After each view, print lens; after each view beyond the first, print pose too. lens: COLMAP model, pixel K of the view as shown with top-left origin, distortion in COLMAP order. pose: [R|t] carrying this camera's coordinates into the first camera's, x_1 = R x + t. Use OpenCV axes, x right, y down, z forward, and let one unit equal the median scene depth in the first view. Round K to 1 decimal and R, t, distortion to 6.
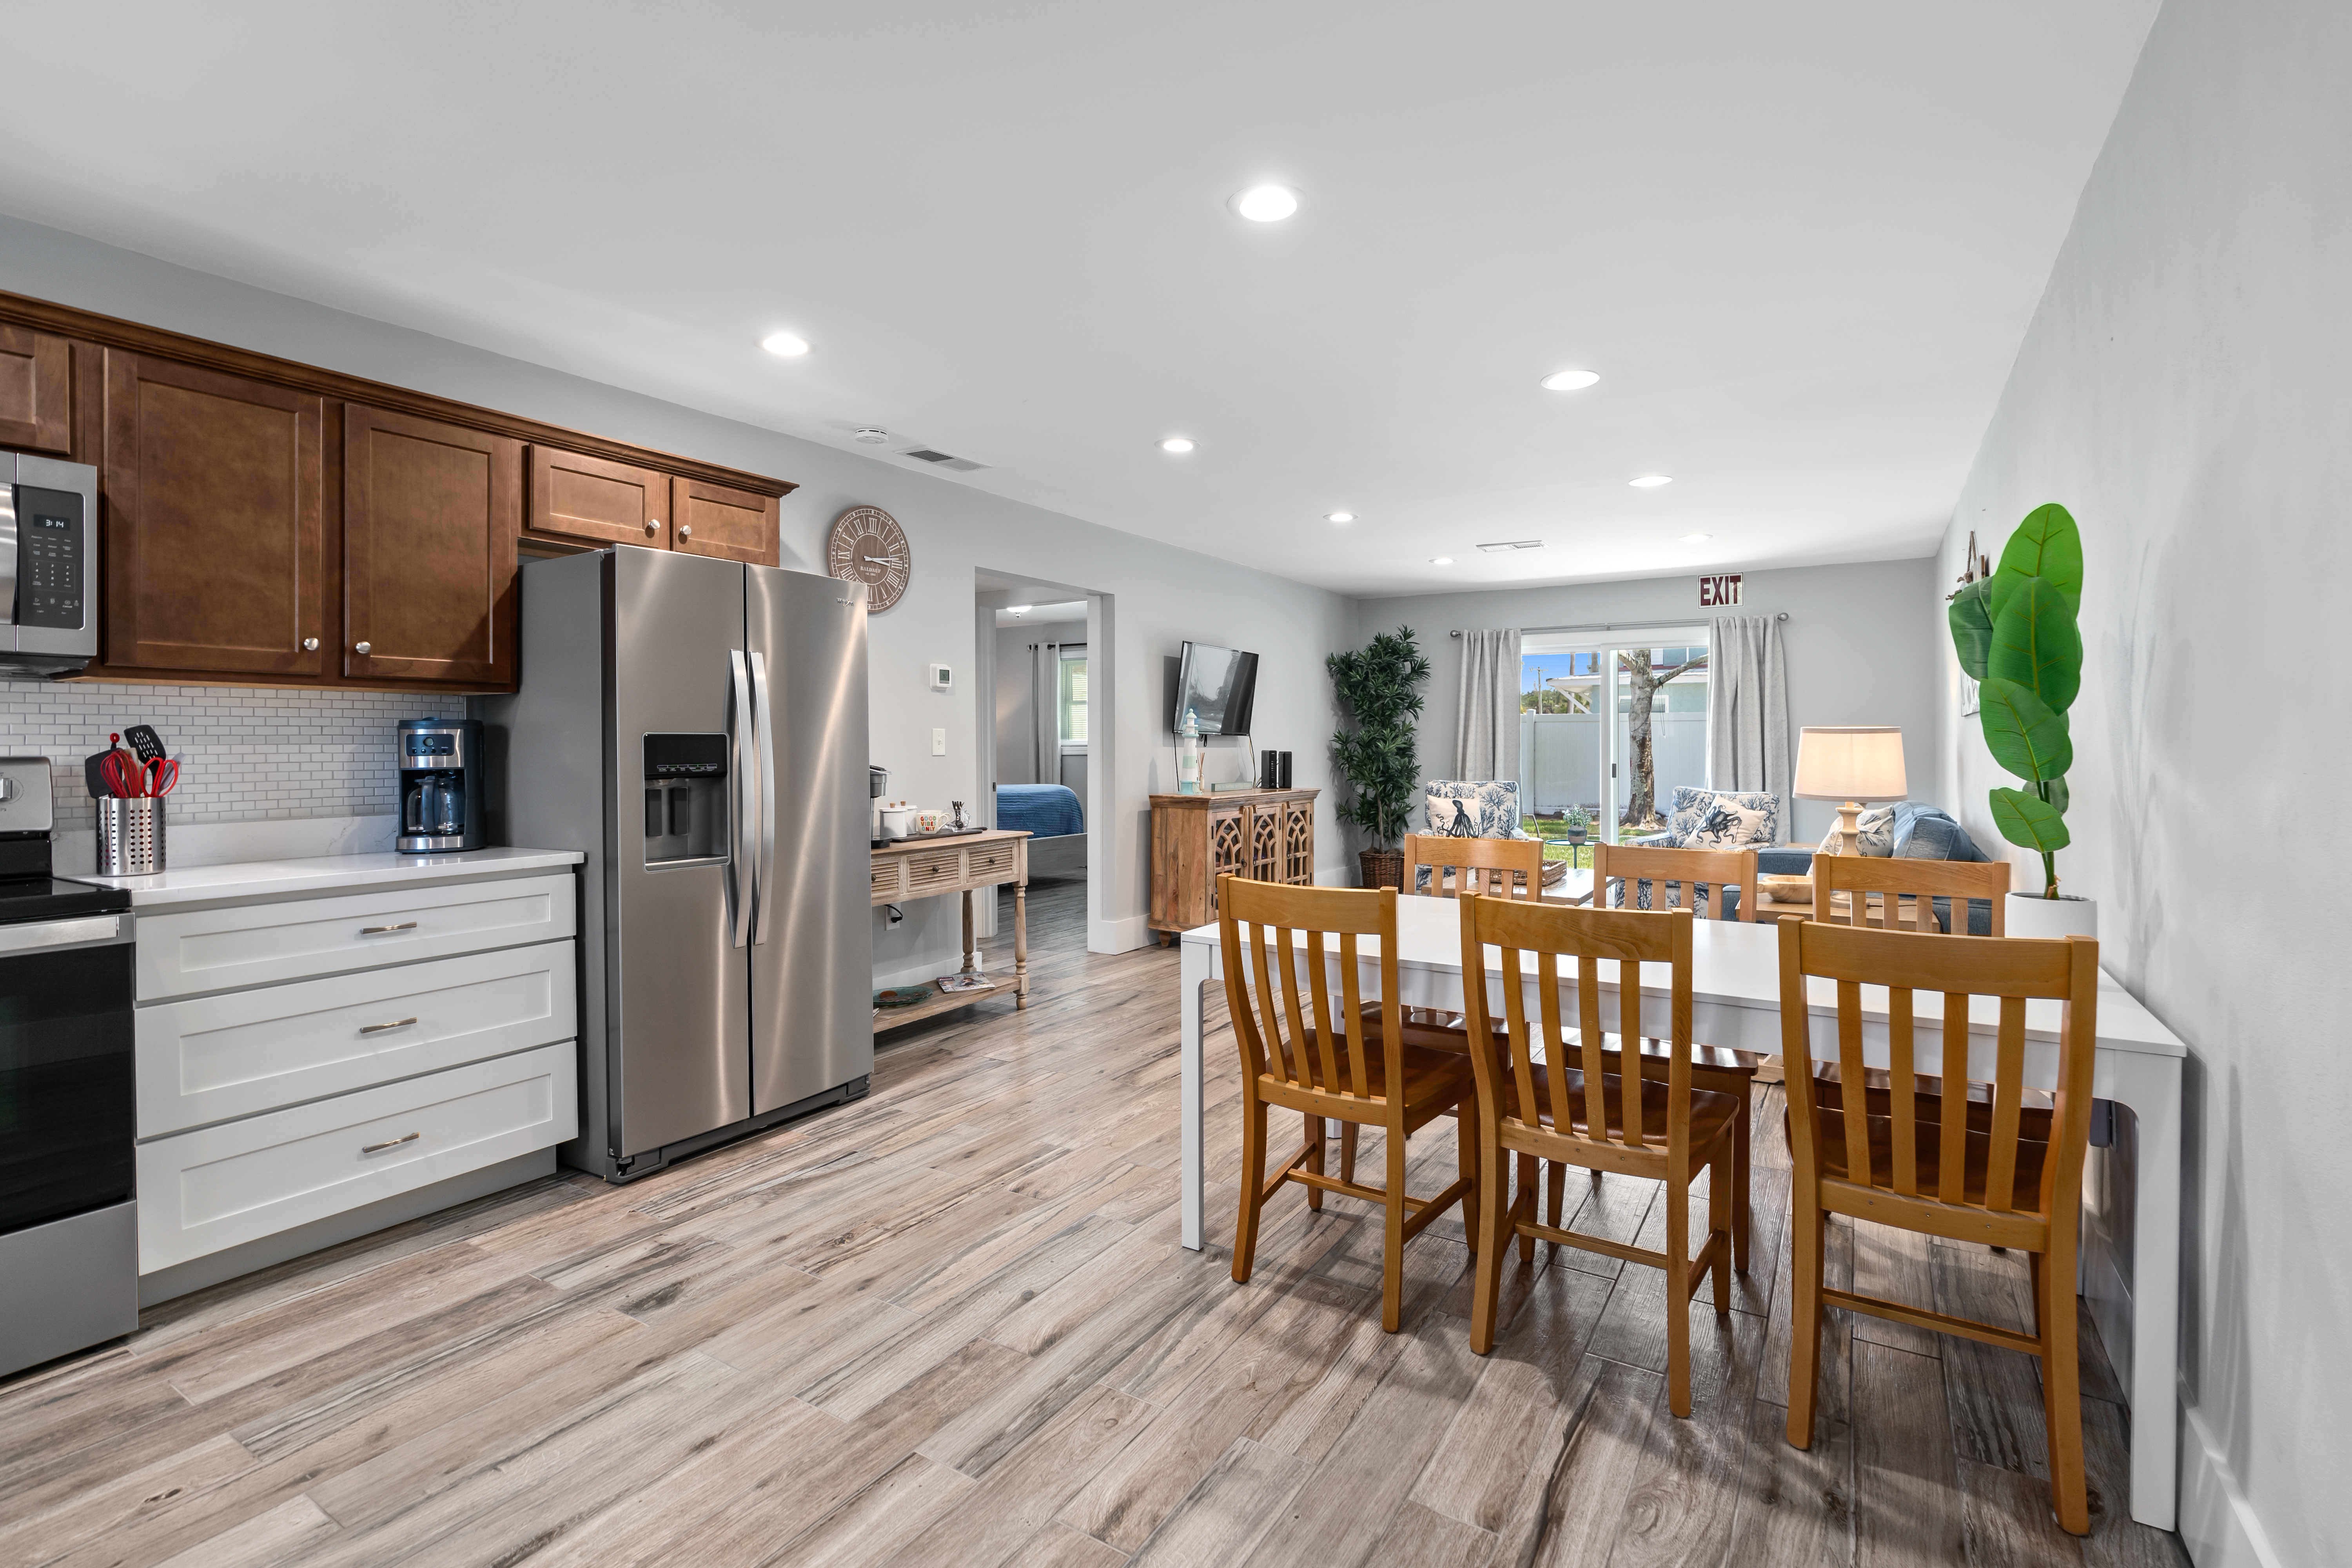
lens RADIAL K [[1089.0, 0, 1179.8], [0, 1089.0, 744.7], [0, 0, 1]] dist [0.000178, -0.000082]
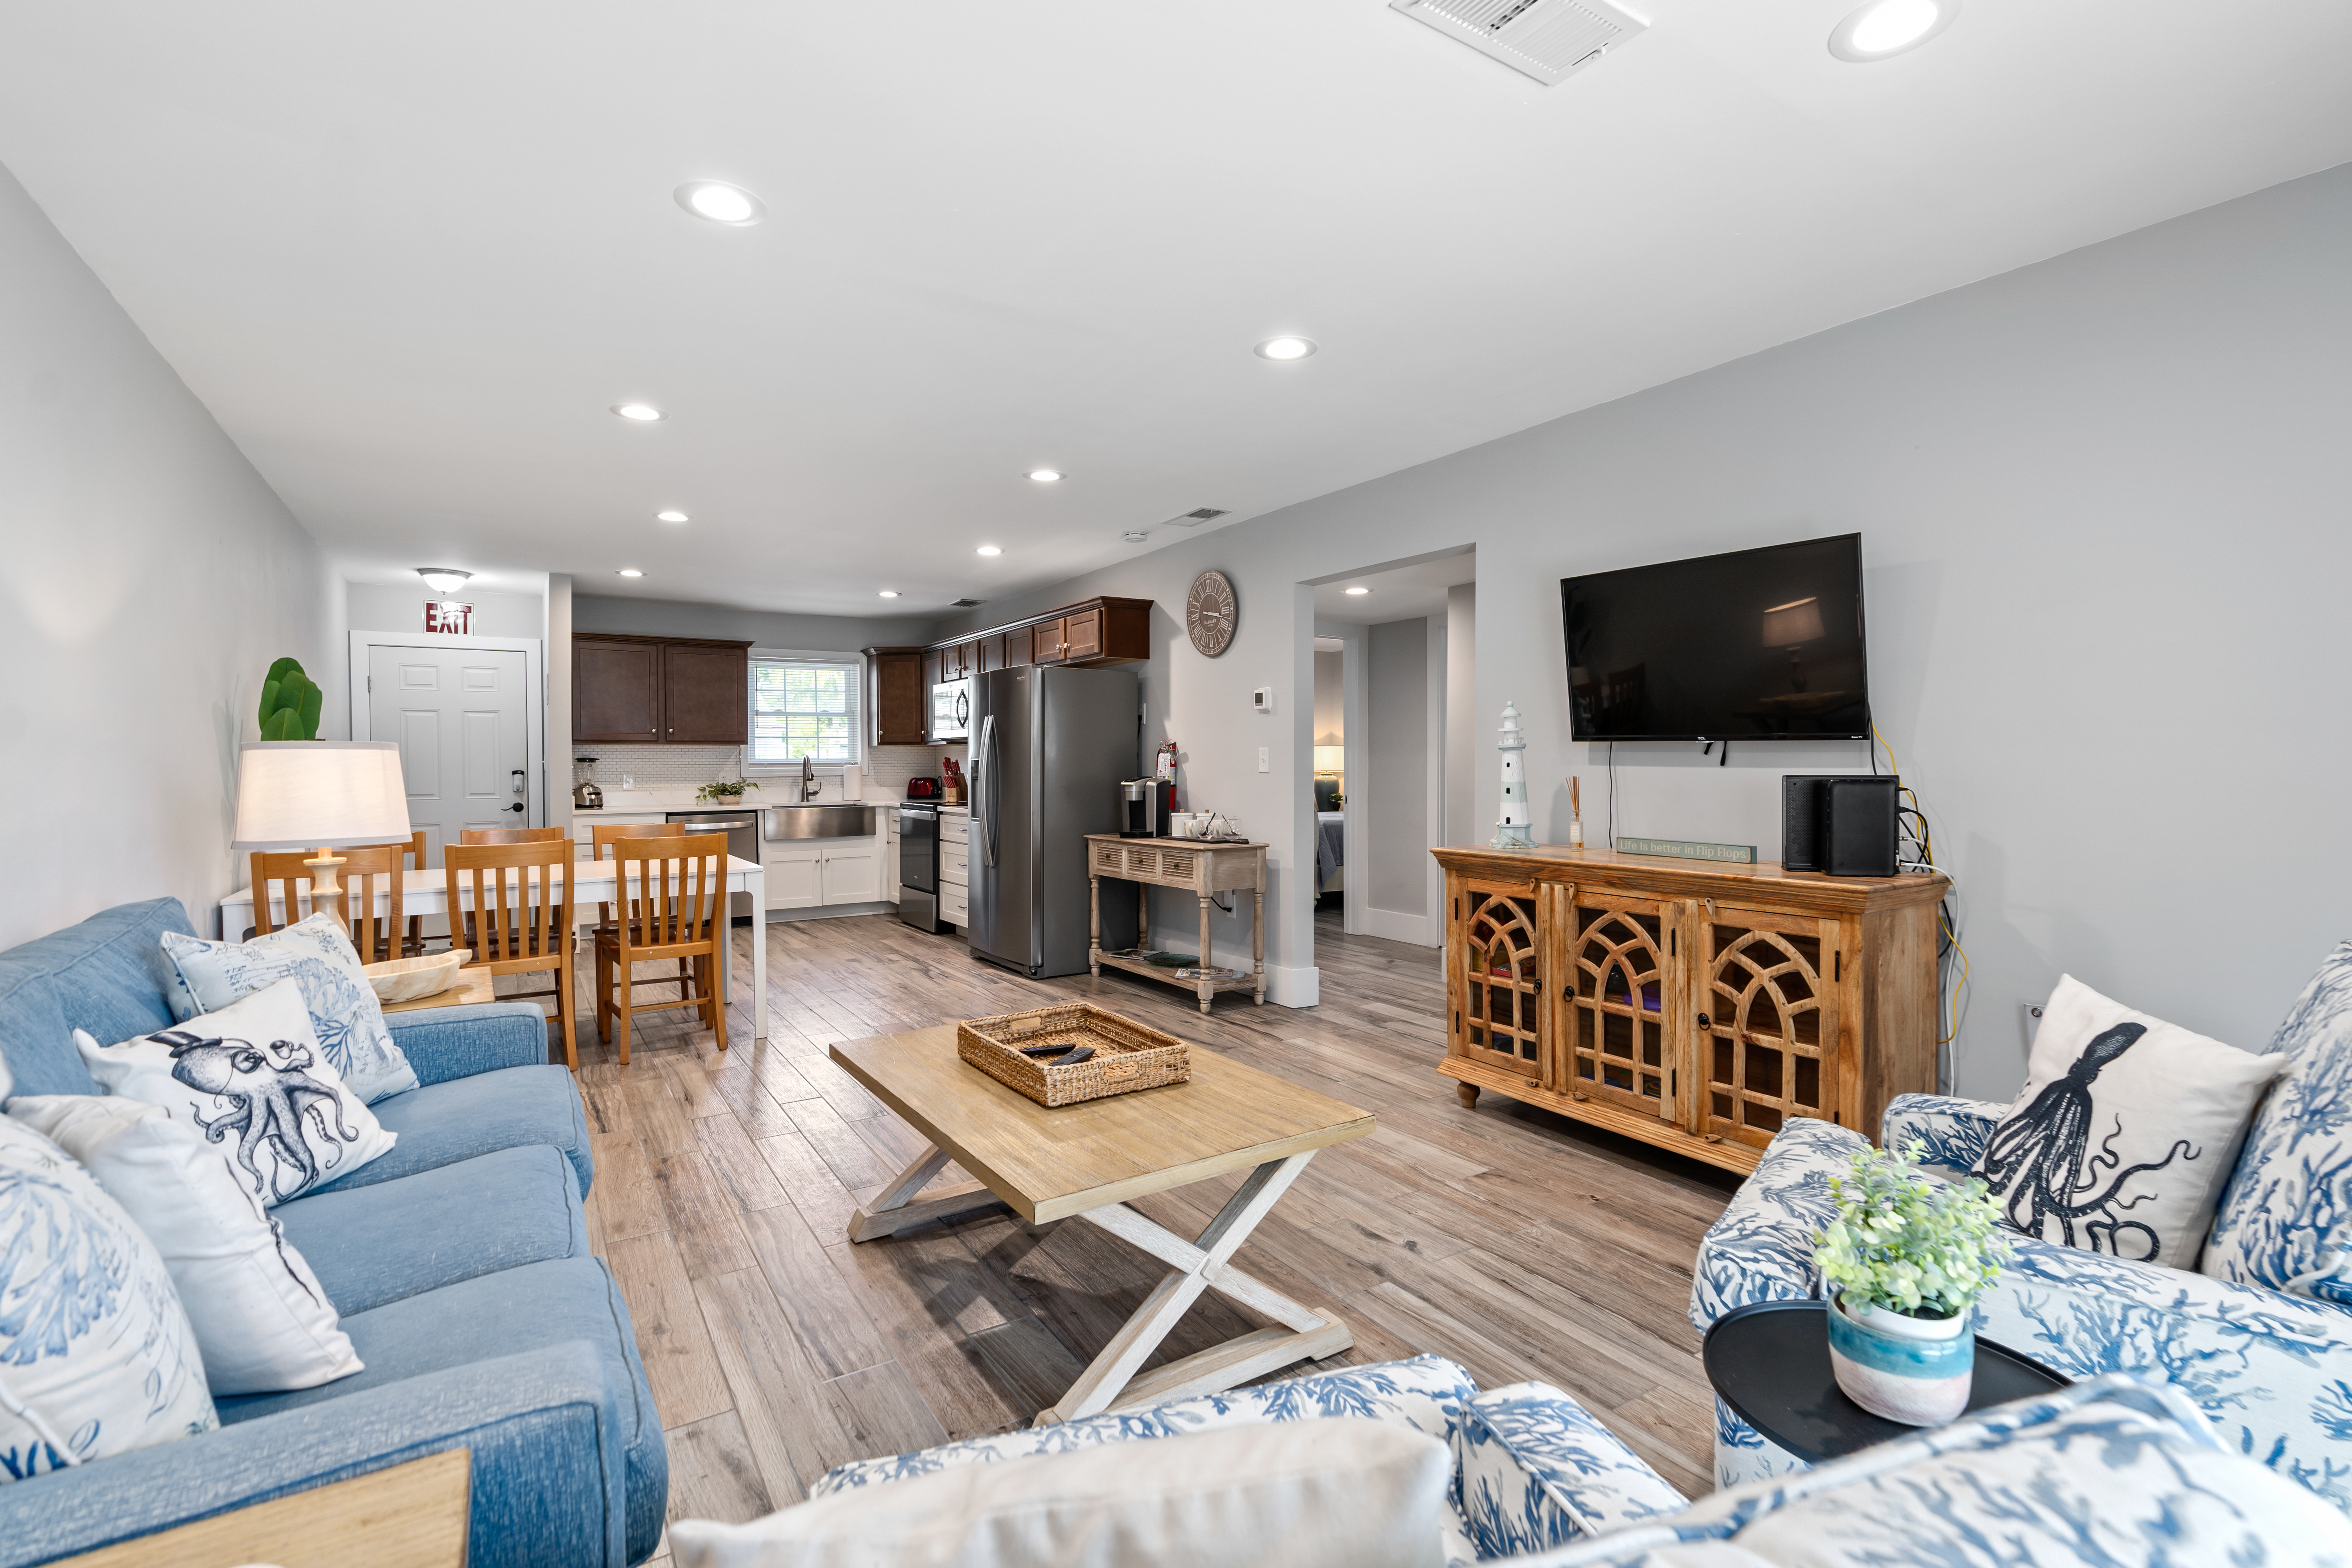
lens RADIAL K [[1080.5, 0, 1184.7], [0, 1080.5, 777.0], [0, 0, 1]] dist [-0.001288, 0.000018]
pose [[-0.429920, 0.014181, -0.902756, 1.391673], [0.003932, 0.999897, 0.013834, -0.001081], [0.902859, 0.002398, -0.429931, 2.482292]]
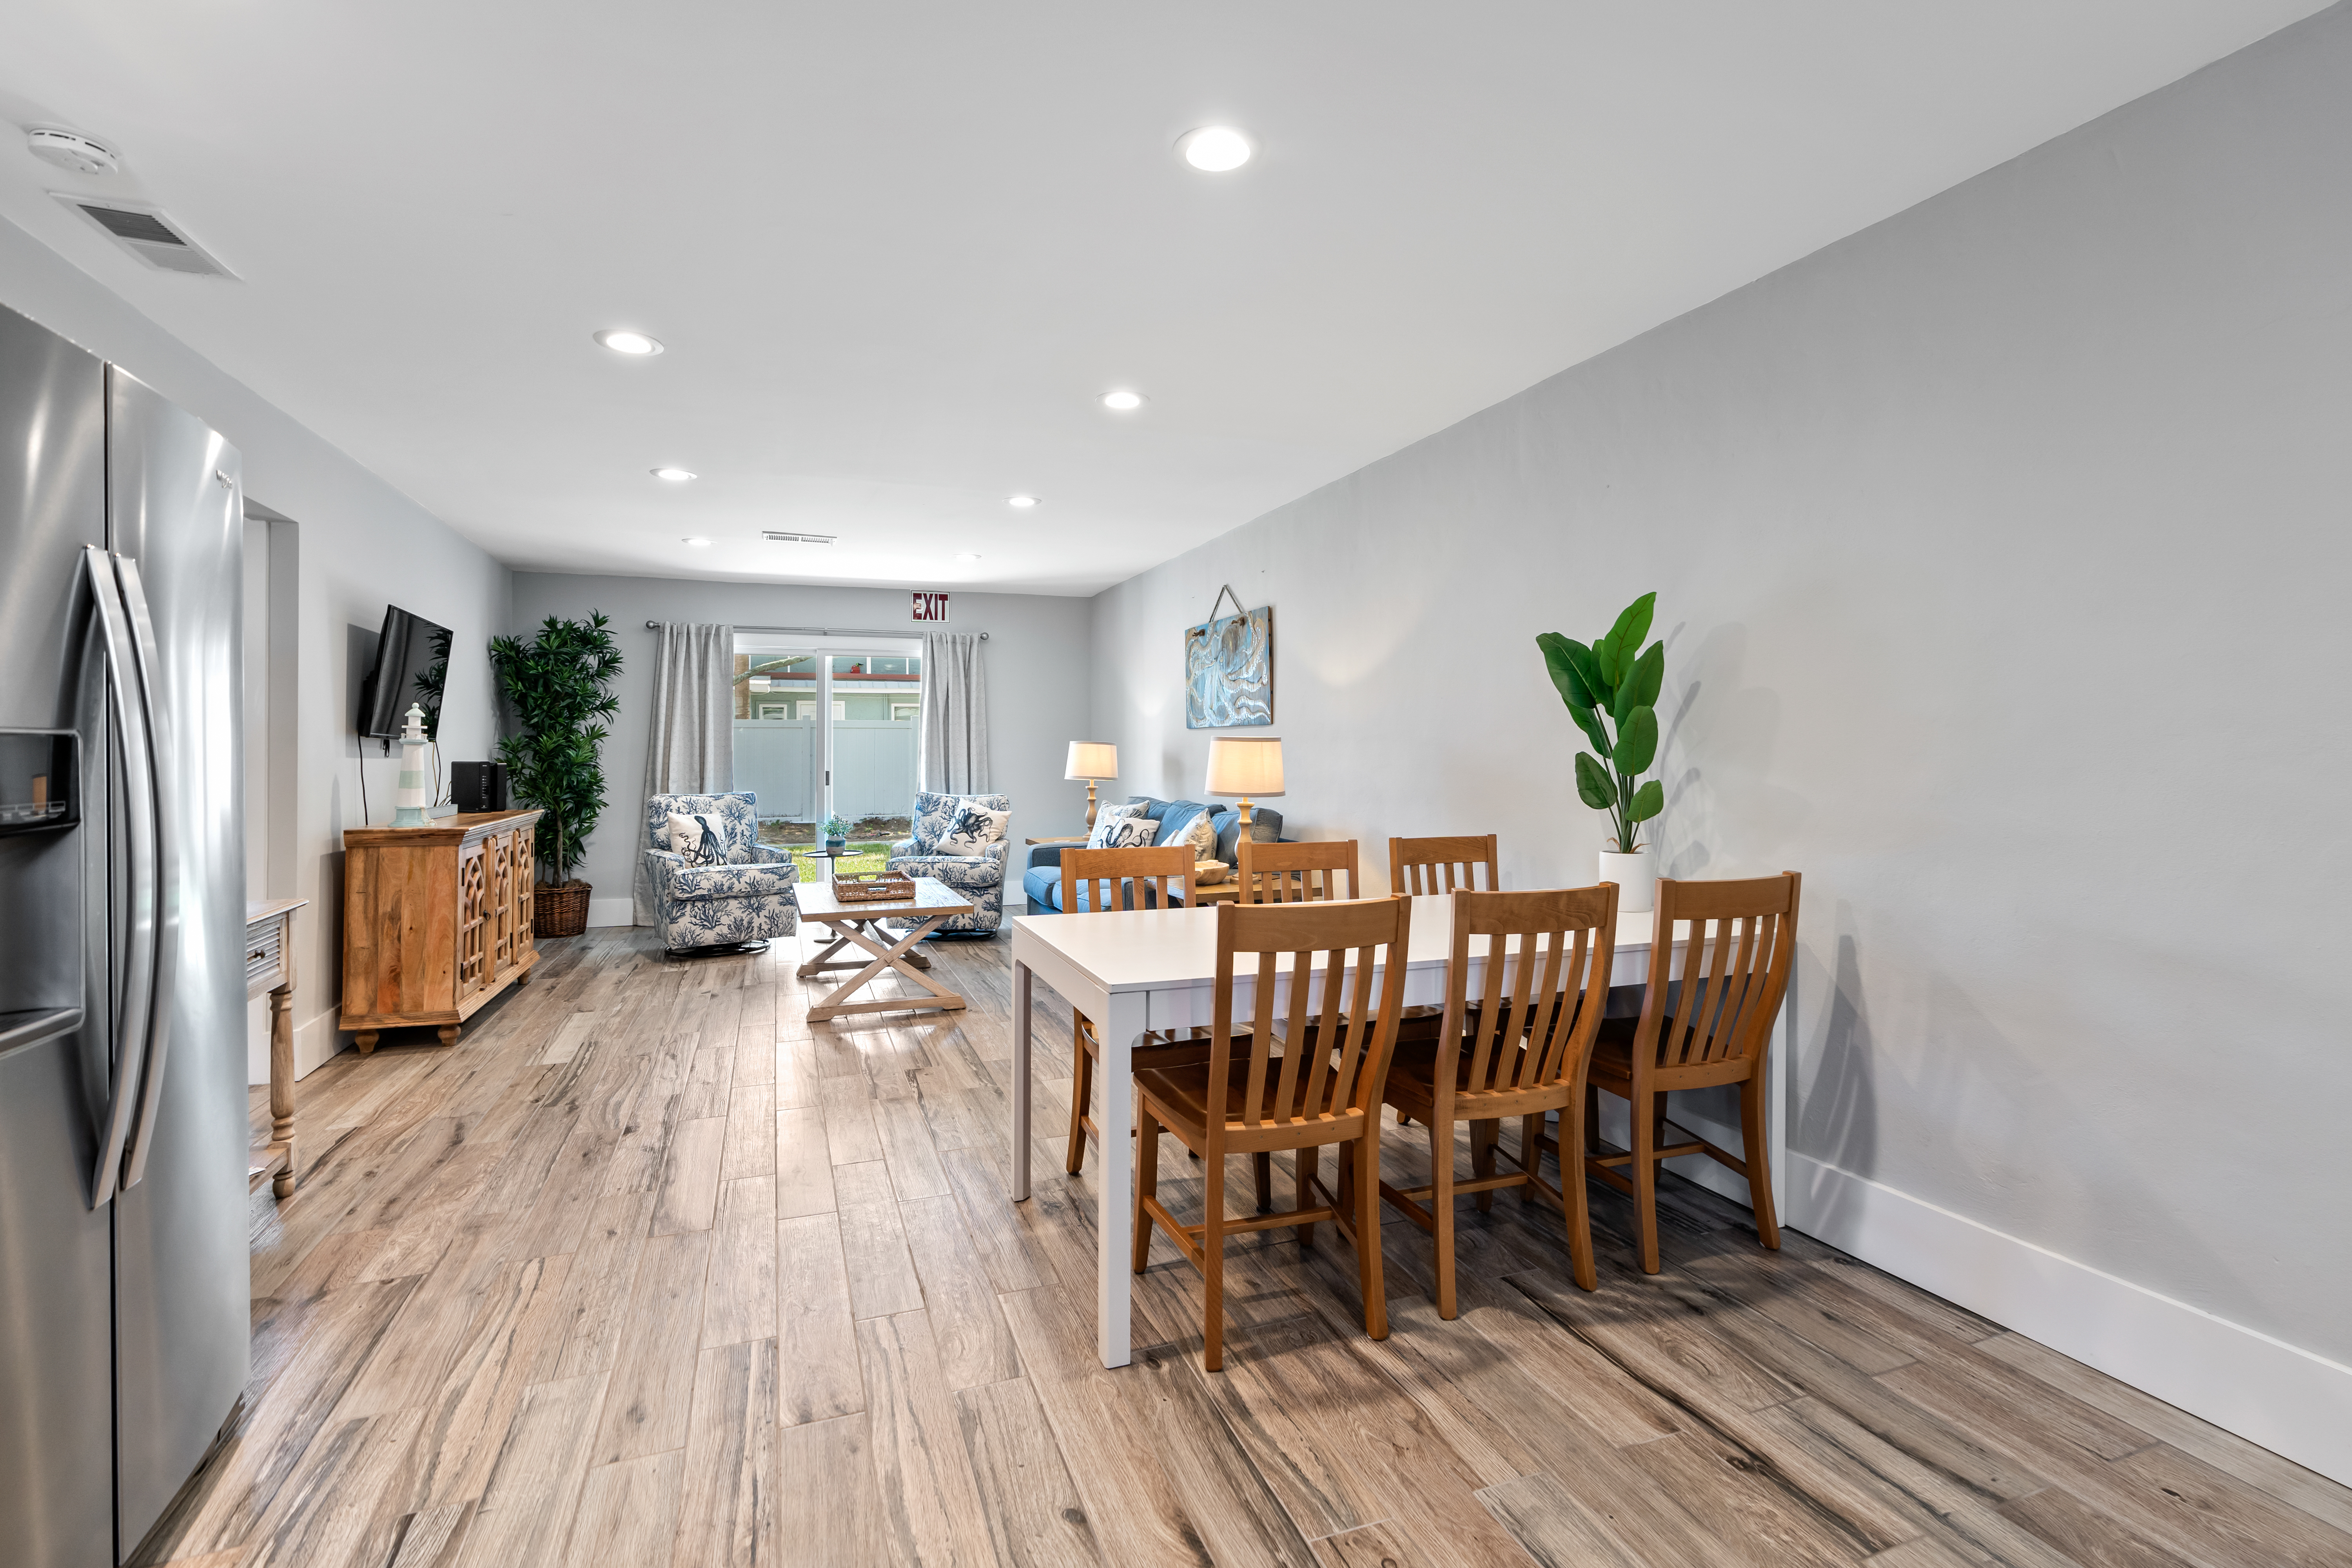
lens RADIAL K [[1097.5, 0, 1184.9], [0, 1097.5, 735.2], [0, 0, 1]] dist [-0.004480, 0.000838]
pose [[0.606169, 0.008440, 0.795291, -0.565201], [0.003937, 0.999900, -0.013613, -0.000988], [-0.795326, 0.011383, 0.606075, 0.415037]]
